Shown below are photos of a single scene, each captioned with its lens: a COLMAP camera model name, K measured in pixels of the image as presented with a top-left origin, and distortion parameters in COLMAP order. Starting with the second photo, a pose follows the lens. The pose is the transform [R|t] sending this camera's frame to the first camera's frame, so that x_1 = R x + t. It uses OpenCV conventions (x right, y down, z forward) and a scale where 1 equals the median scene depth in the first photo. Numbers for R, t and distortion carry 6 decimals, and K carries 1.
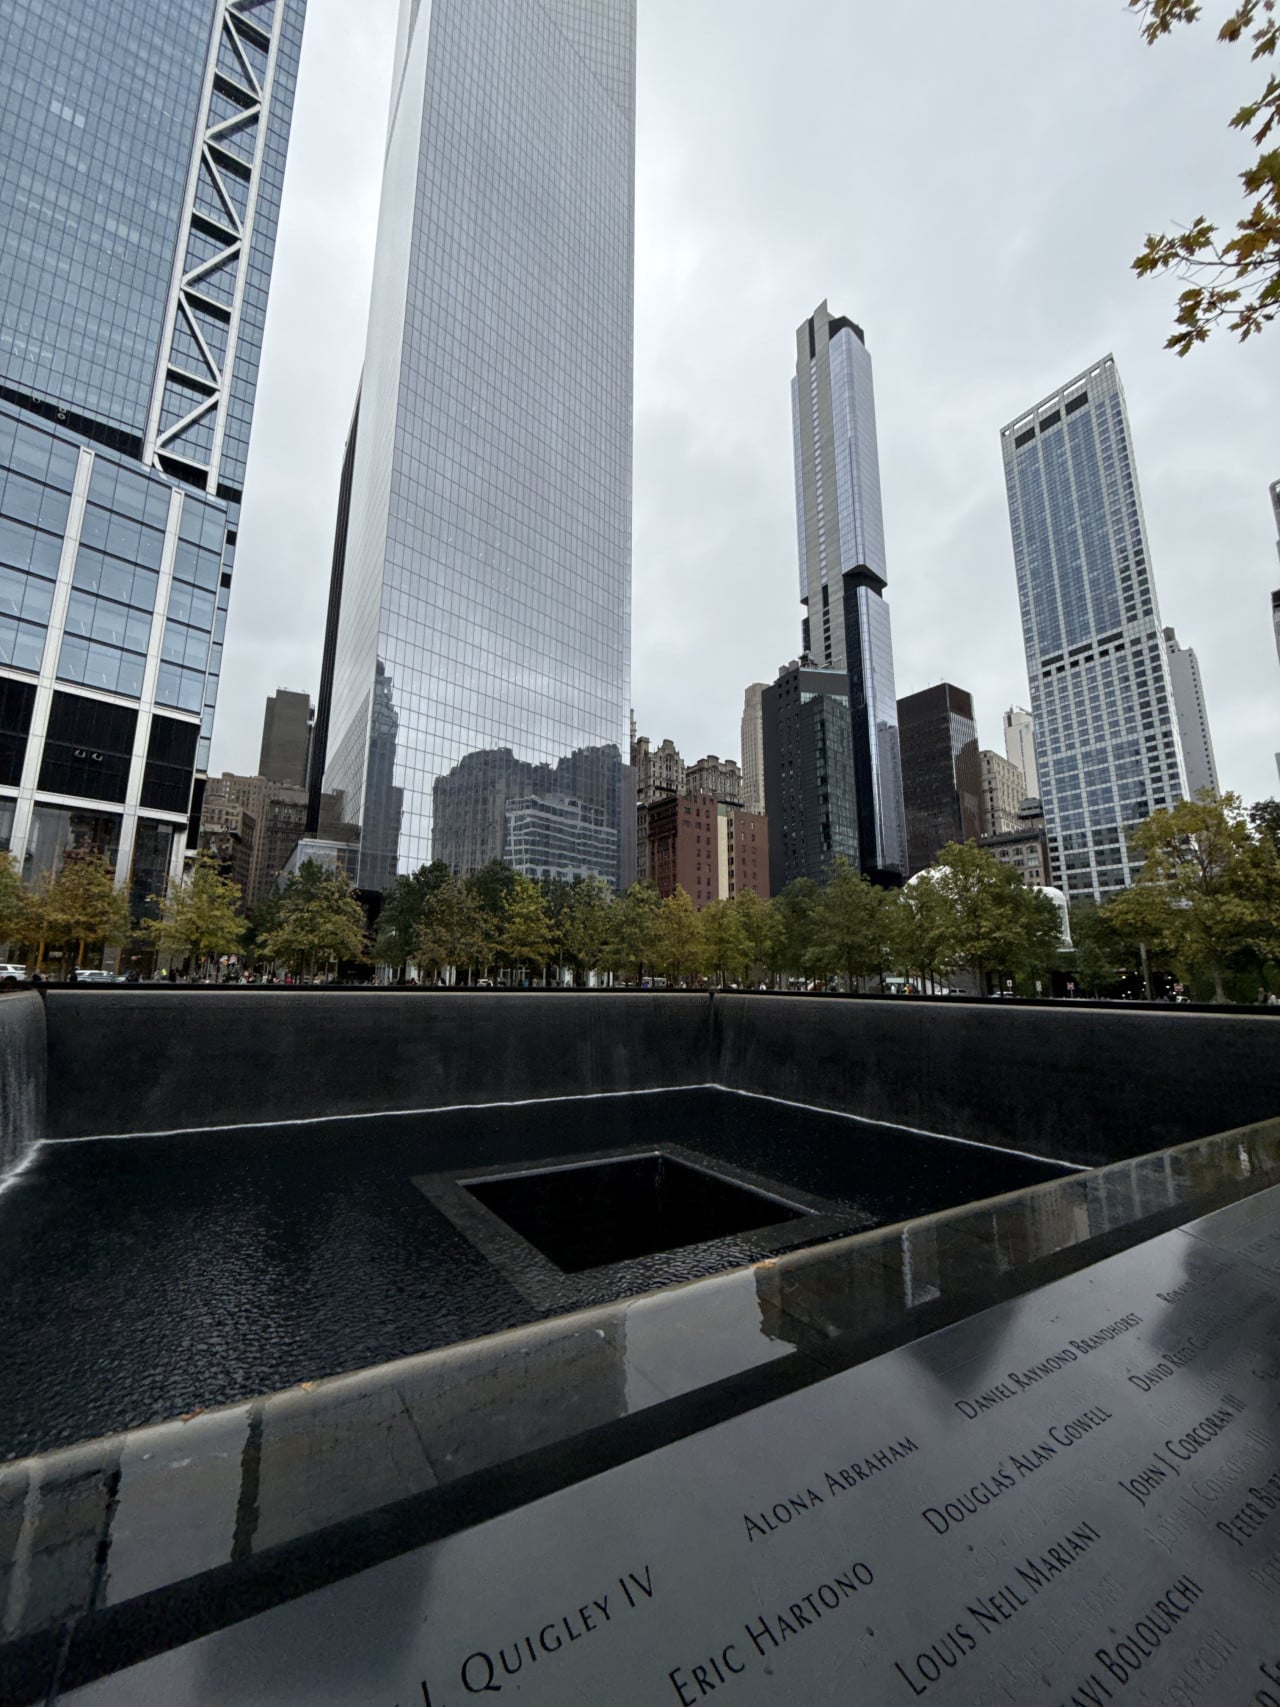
lens RADIAL K [[685.8, 0, 645.3], [0, 685.8, 827.6], [0, 0, 1]] dist [-0.002347, -0.000296]
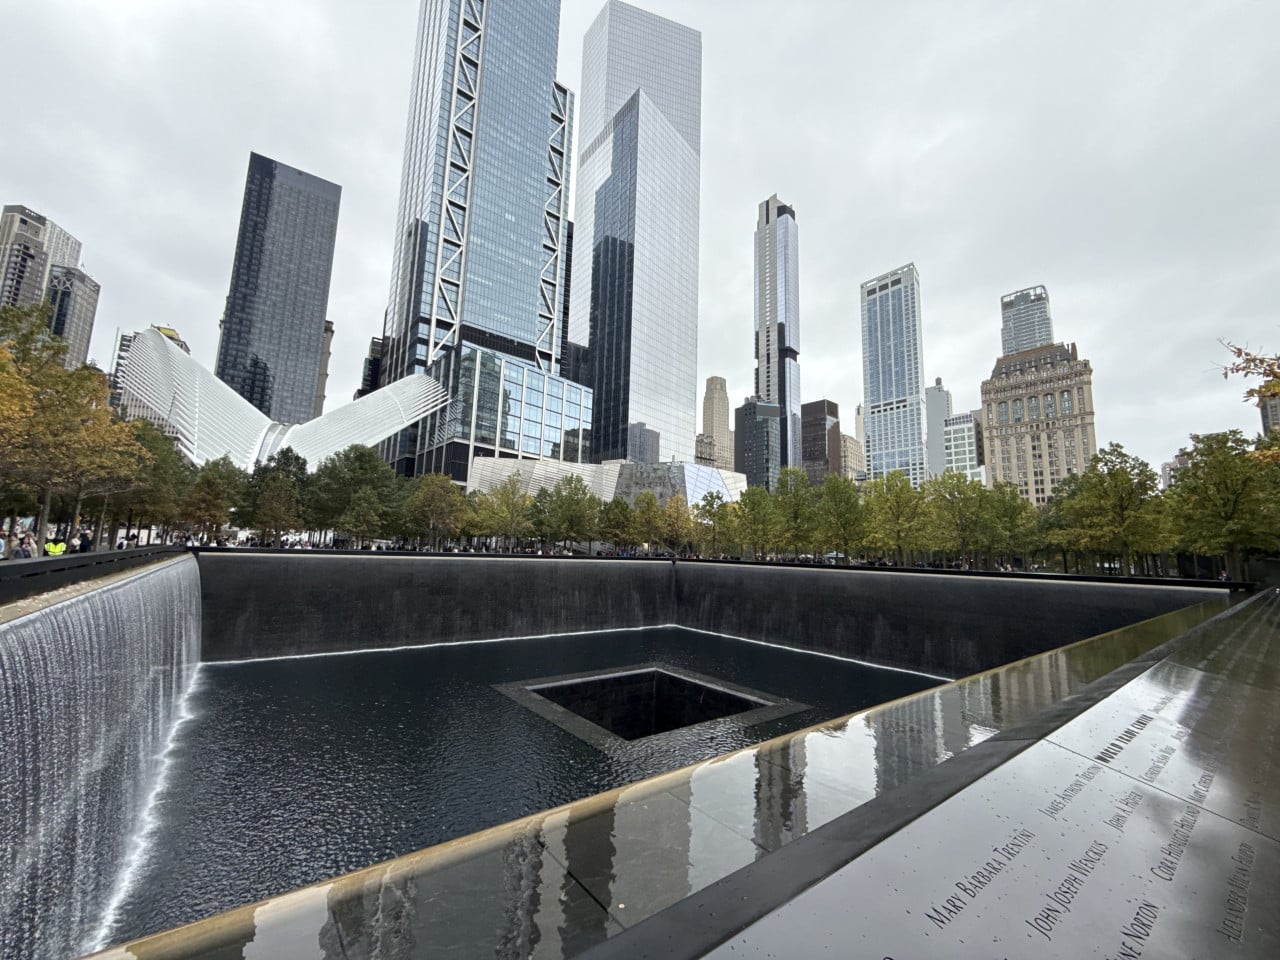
lens RADIAL K [[507.4, 0, 640.0], [0, 507.4, 480.0], [0, 0, 1]] dist [0.001476, -0.000013]
pose [[0.996310, 0.028197, 0.081058, -0.247554], [-0.034360, 0.996541, 0.075662, -0.112247], [-0.078644, -0.078168, 0.993833, -0.509813]]
